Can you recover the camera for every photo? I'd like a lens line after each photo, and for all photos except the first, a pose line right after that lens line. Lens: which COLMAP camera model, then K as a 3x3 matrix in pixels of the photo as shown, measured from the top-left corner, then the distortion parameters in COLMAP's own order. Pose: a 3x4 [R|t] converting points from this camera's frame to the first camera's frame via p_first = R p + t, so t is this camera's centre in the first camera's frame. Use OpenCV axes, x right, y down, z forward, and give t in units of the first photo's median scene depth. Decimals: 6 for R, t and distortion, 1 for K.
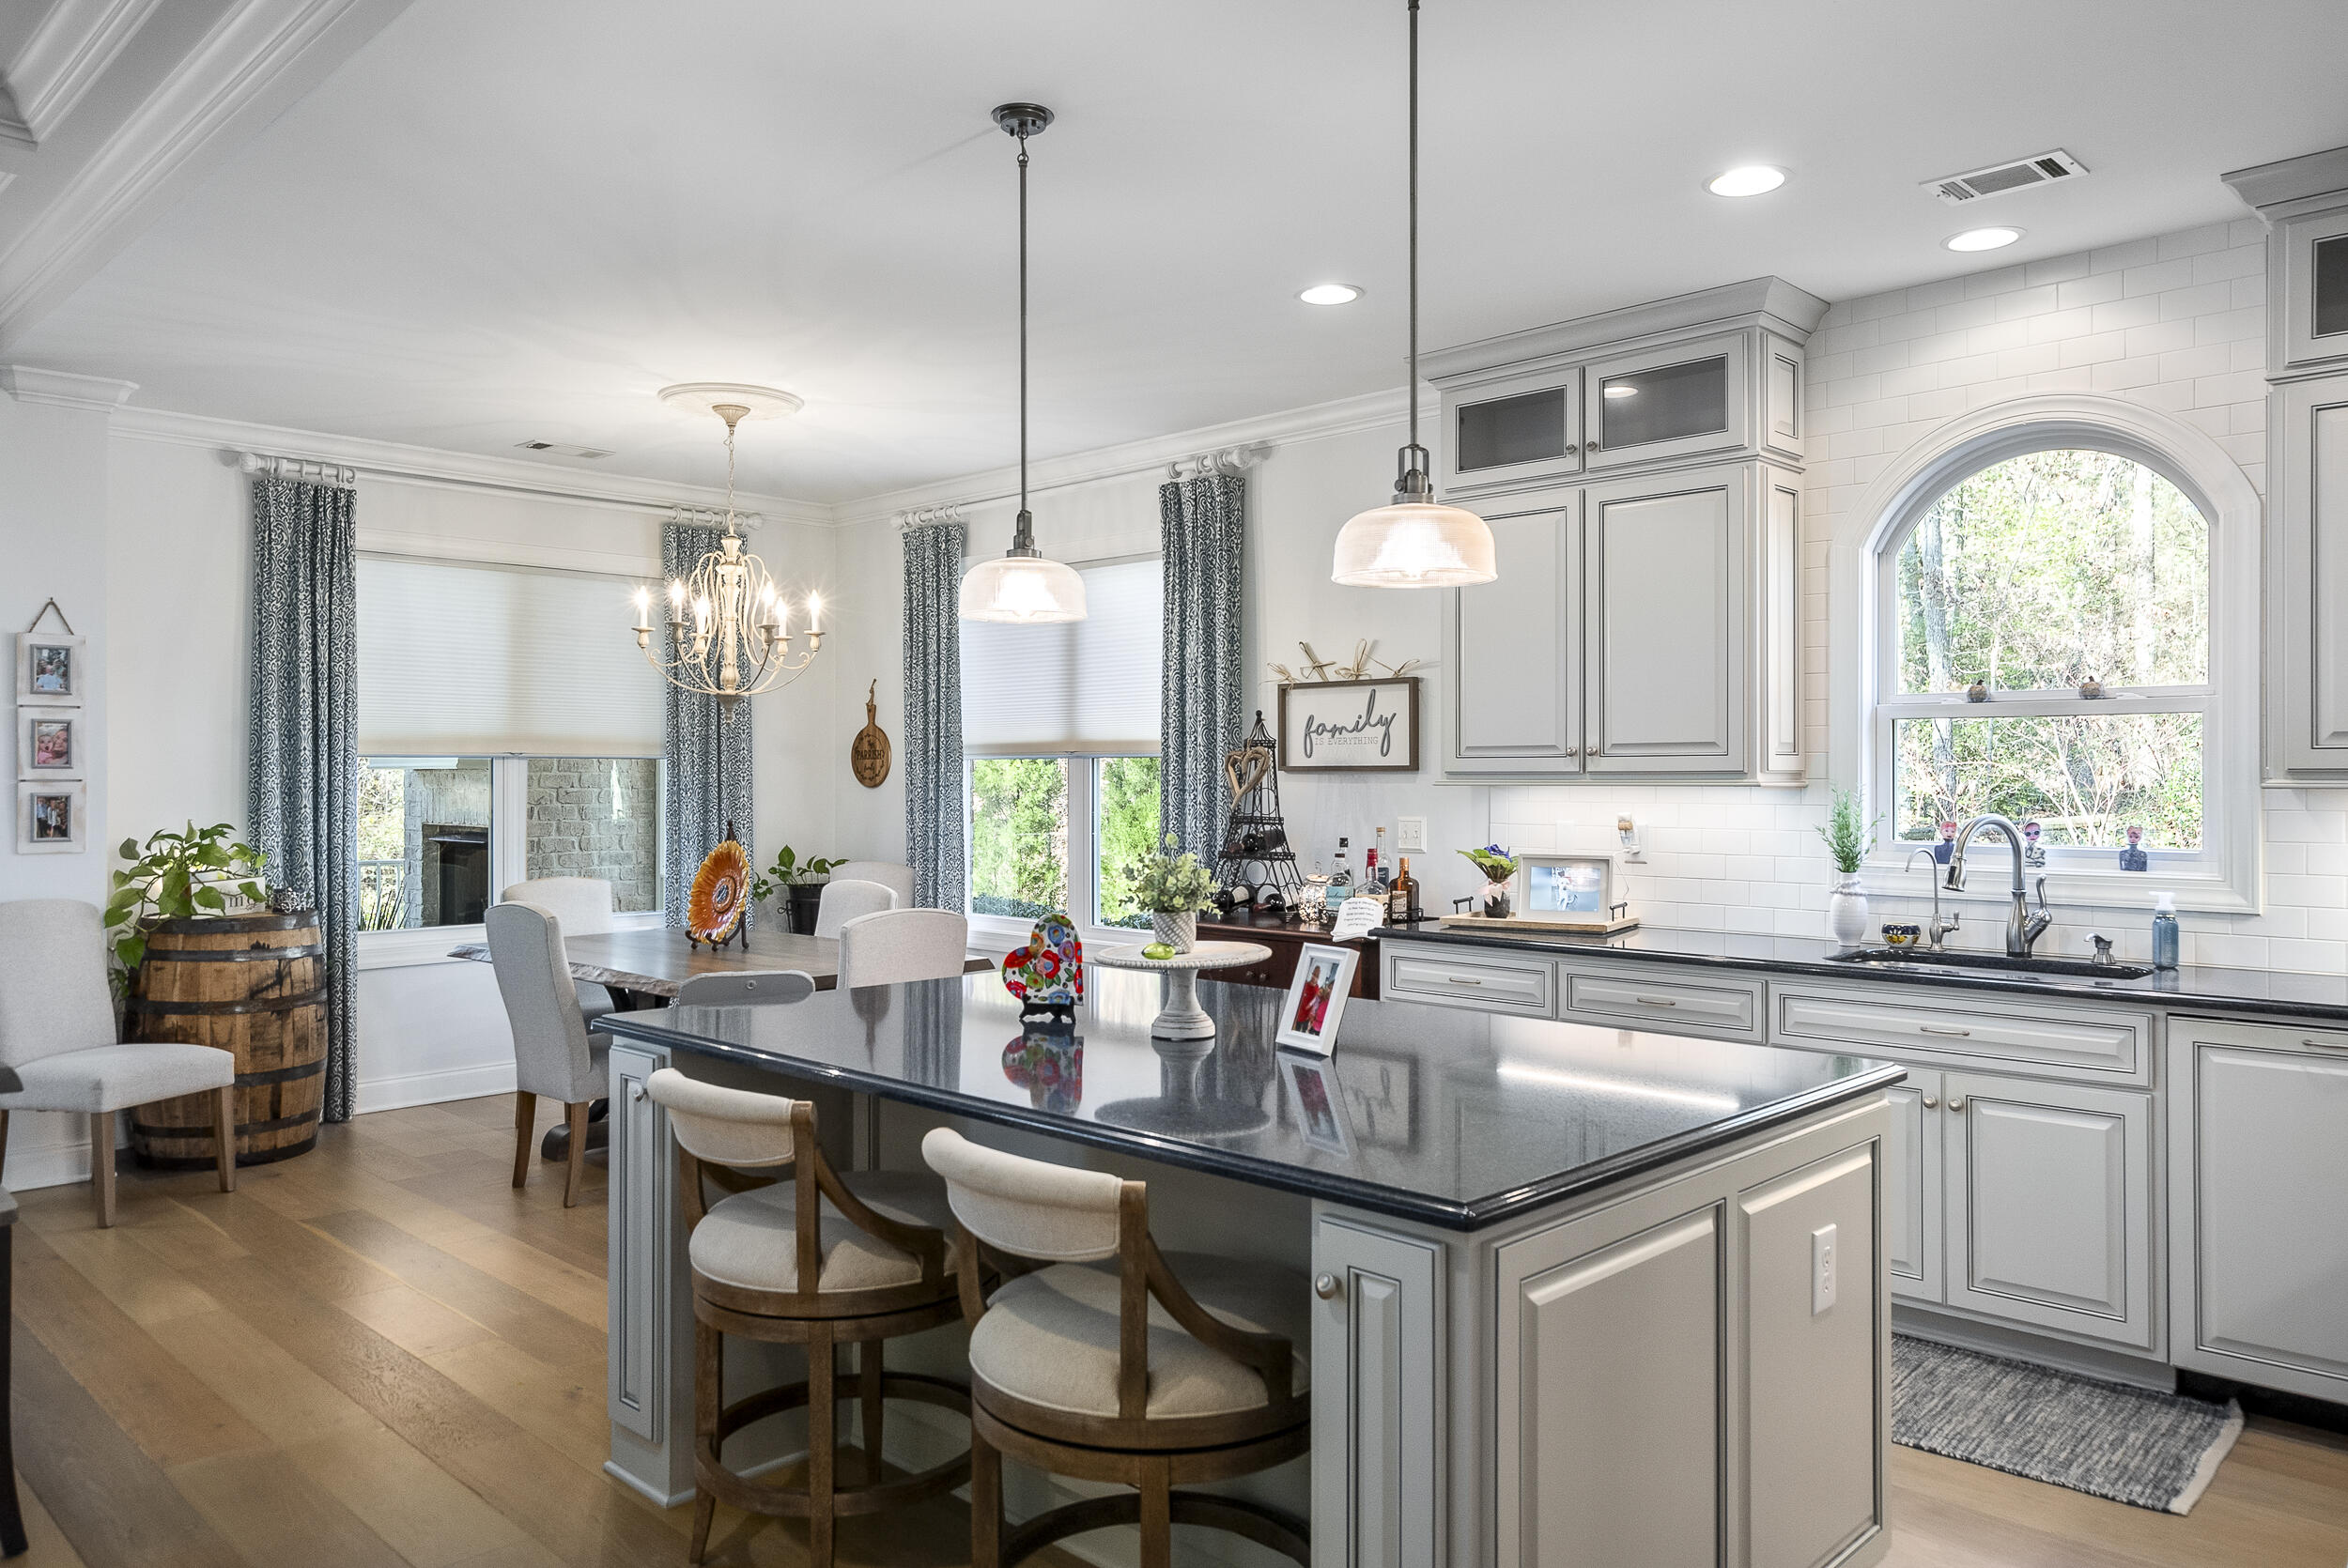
lens RADIAL K [[1609.8, 0, 1192.4], [0, 1609.8, 774.2], [0, 0, 1]] dist [0.006682, 0.005165]
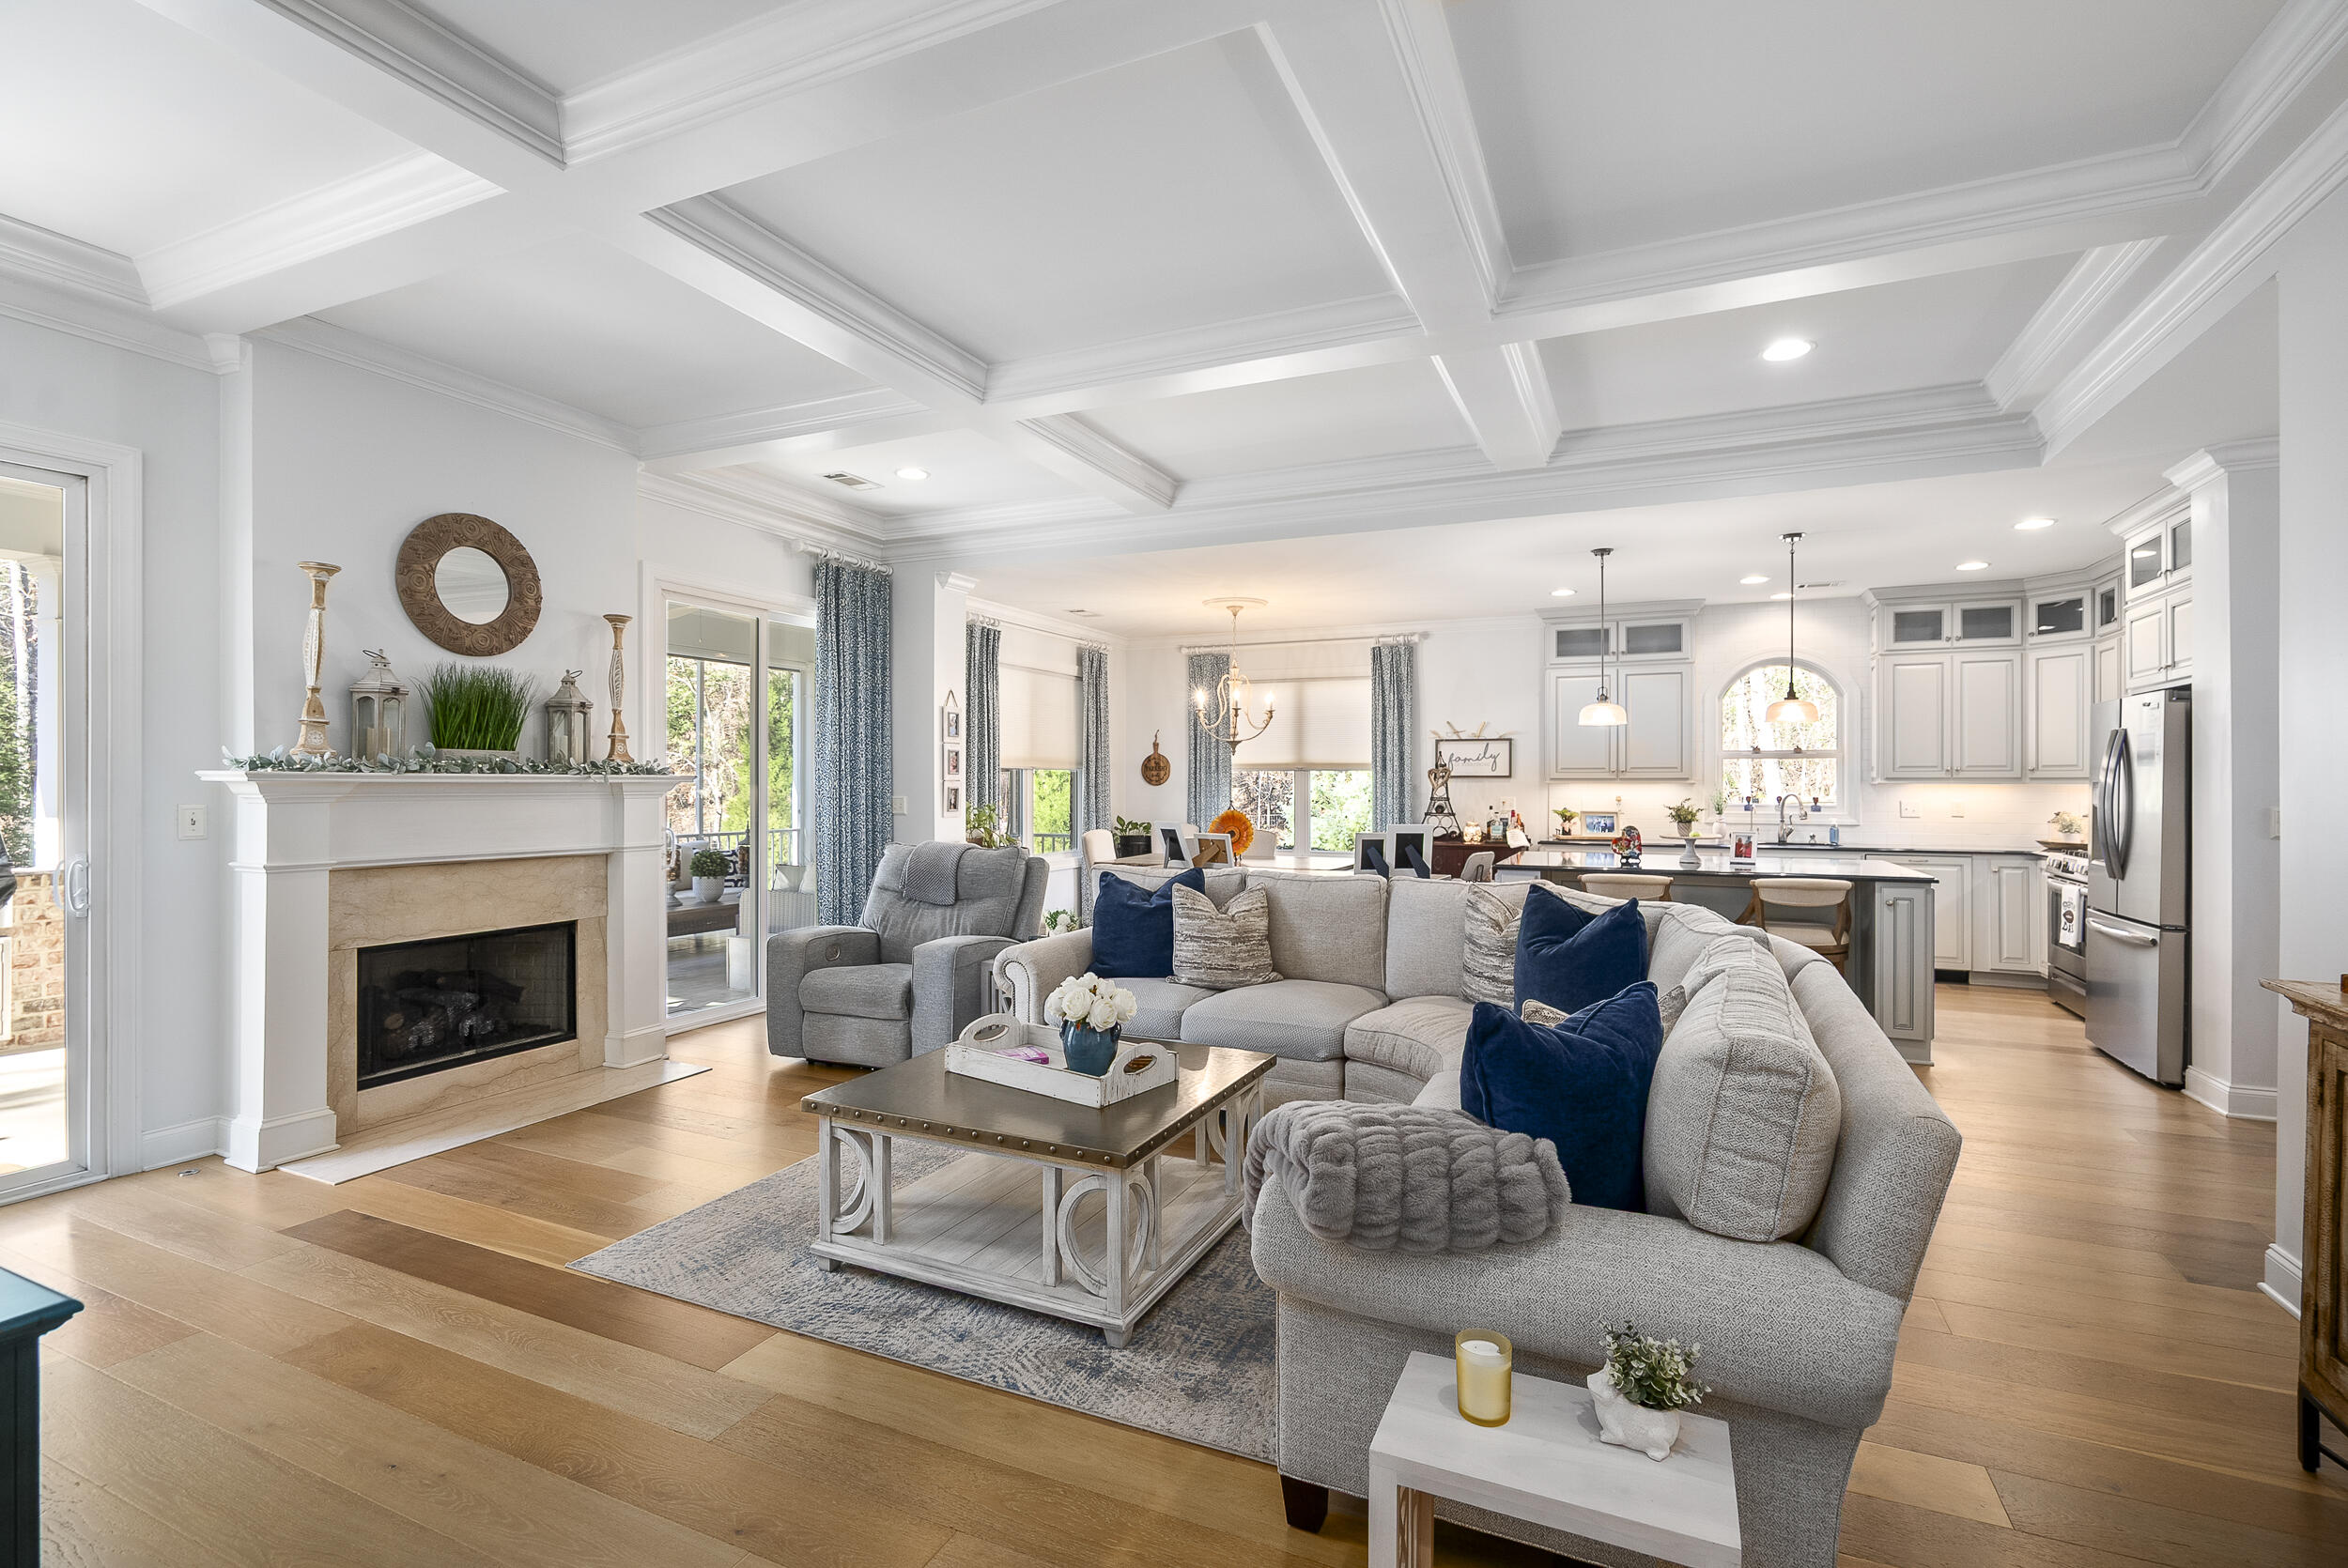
lens RADIAL K [[1066.6, 0, 1182.7], [0, 1066.6, 783.7], [0, 0, 1]] dist [-0.002110, 0.001564]
pose [[0.938954, 0.000394, 0.344043, -1.023814], [-0.001582, 0.999994, 0.003173, 0.003440], [-0.344040, -0.003523, 0.938949, -0.375328]]
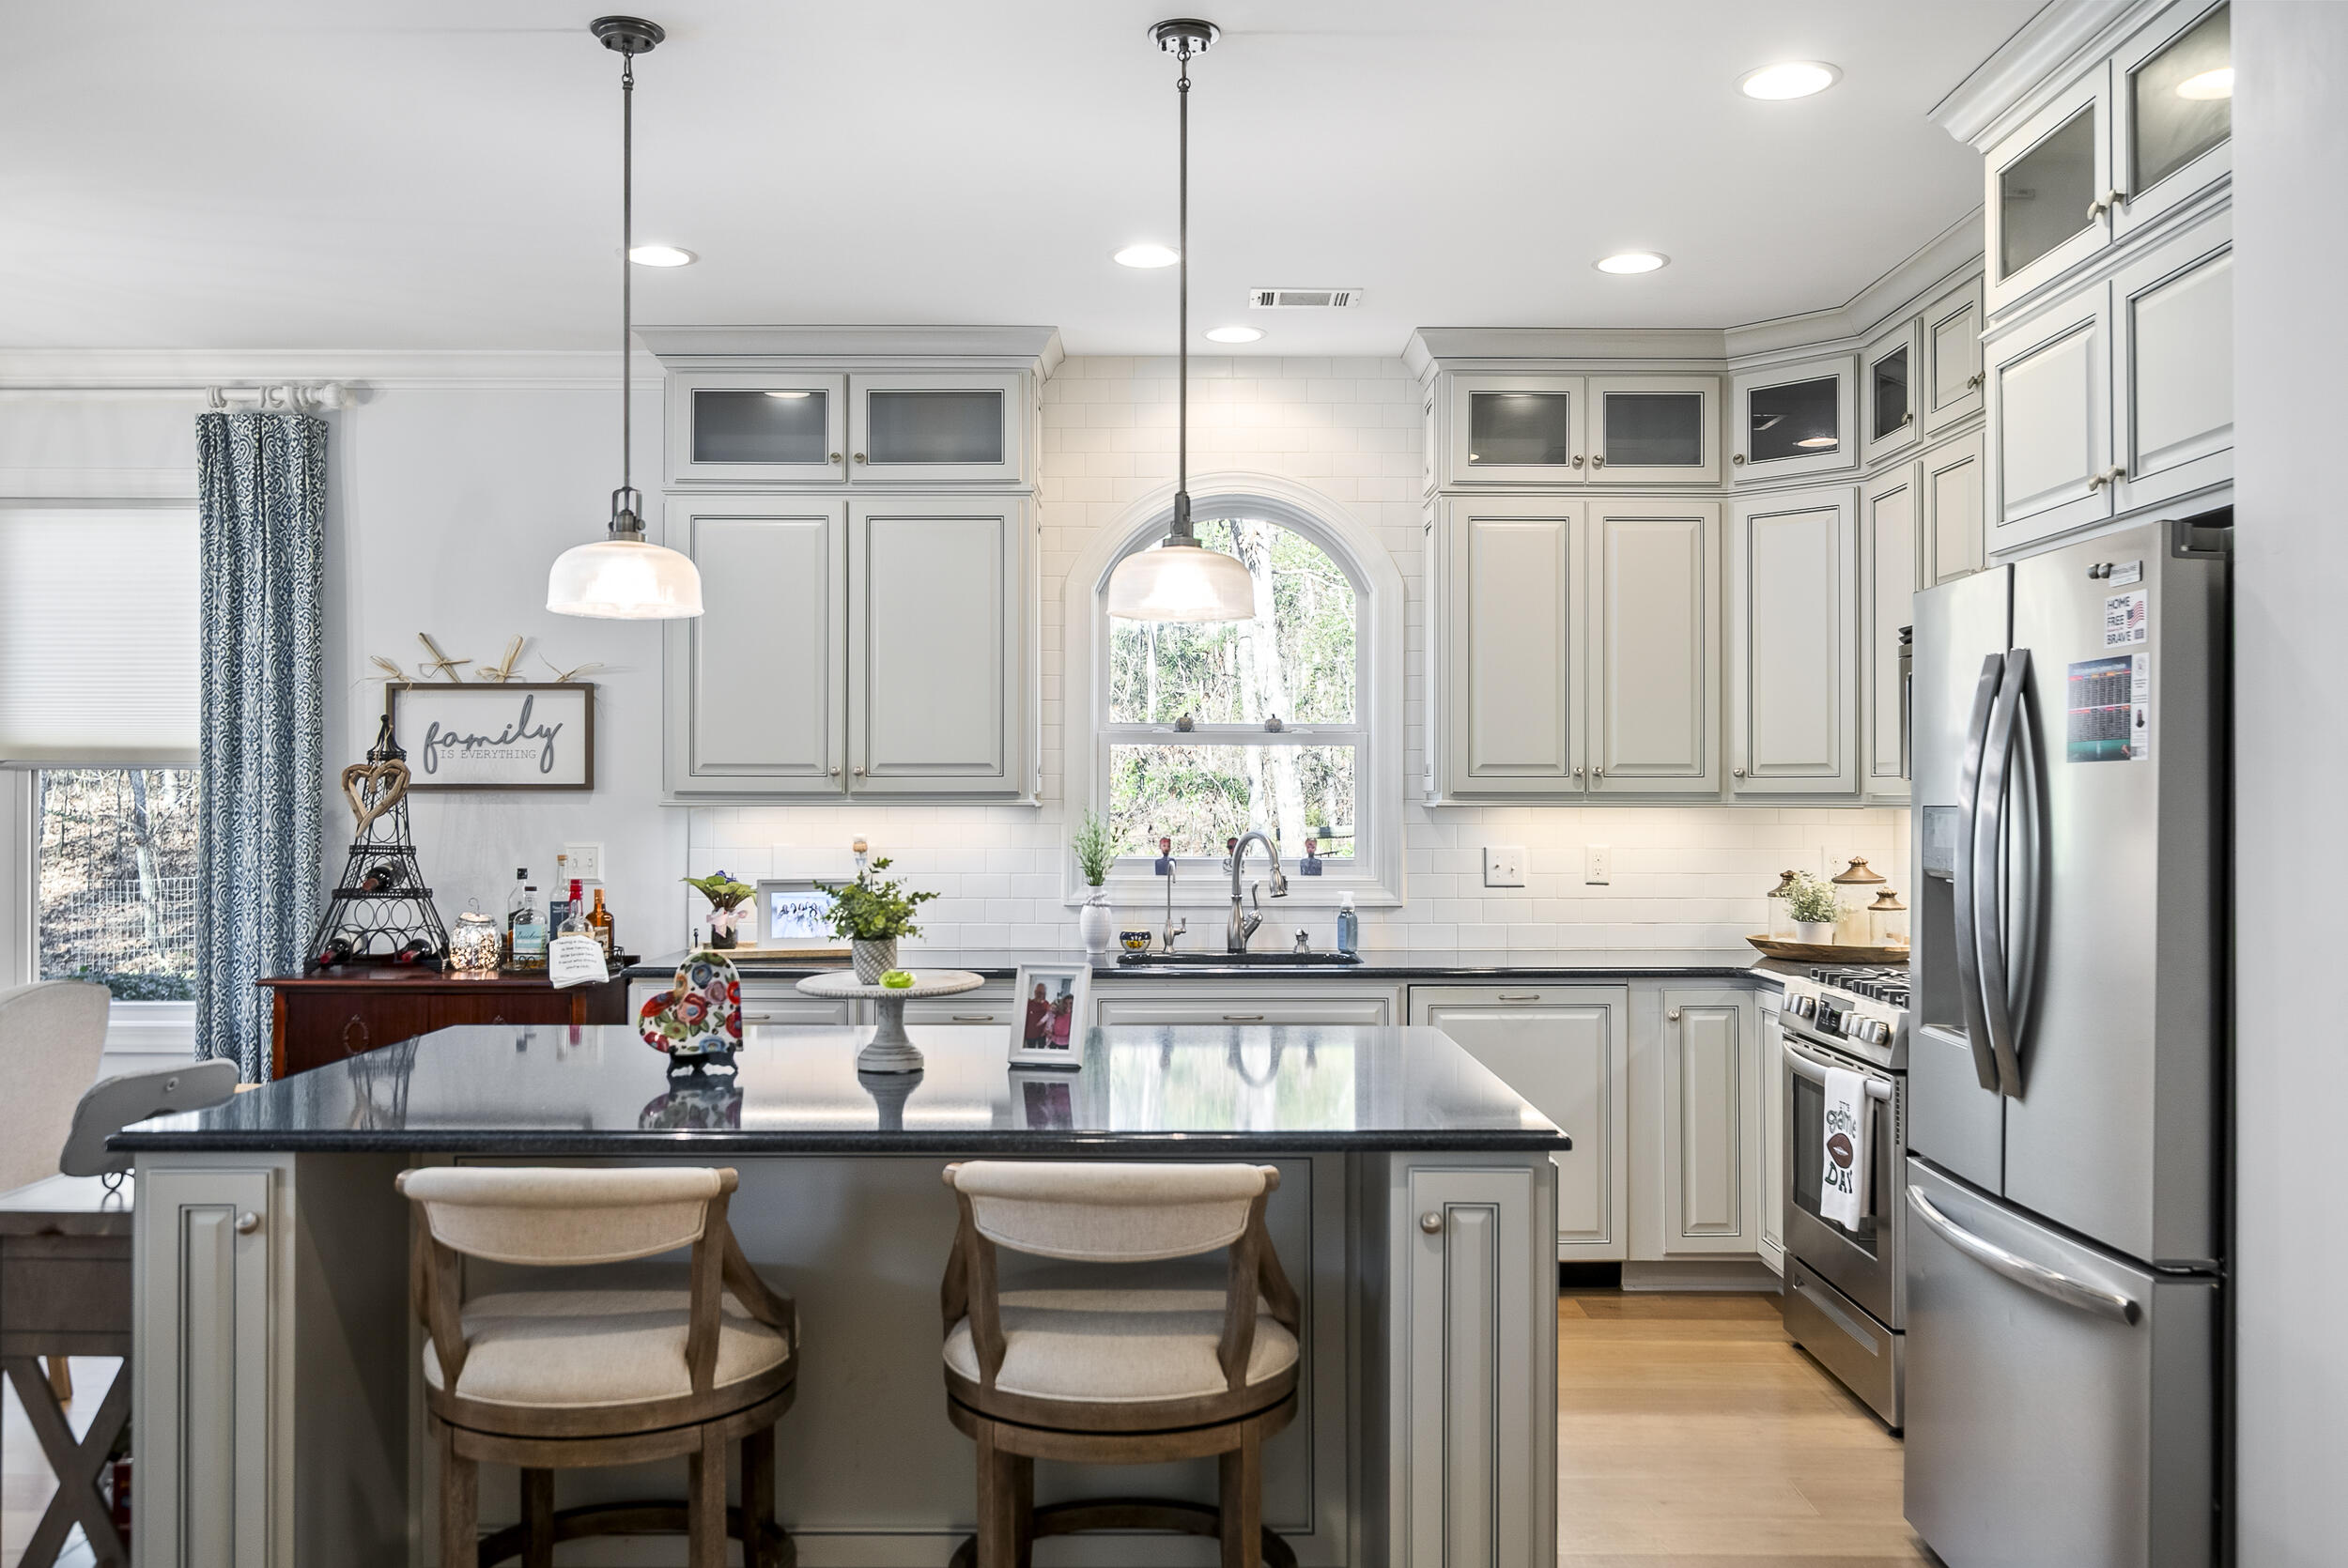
lens RADIAL K [[1879.9, 0, 1180.9], [0, 1879.9, 786.9], [0, 0, 1]] dist [-0.006973, -0.006994]
pose [[0.715203, 0.005688, 0.698893, -0.411666], [-0.002847, 0.999982, -0.005225, 0.000742], [-0.698911, 0.001748, 0.715207, 0.053287]]
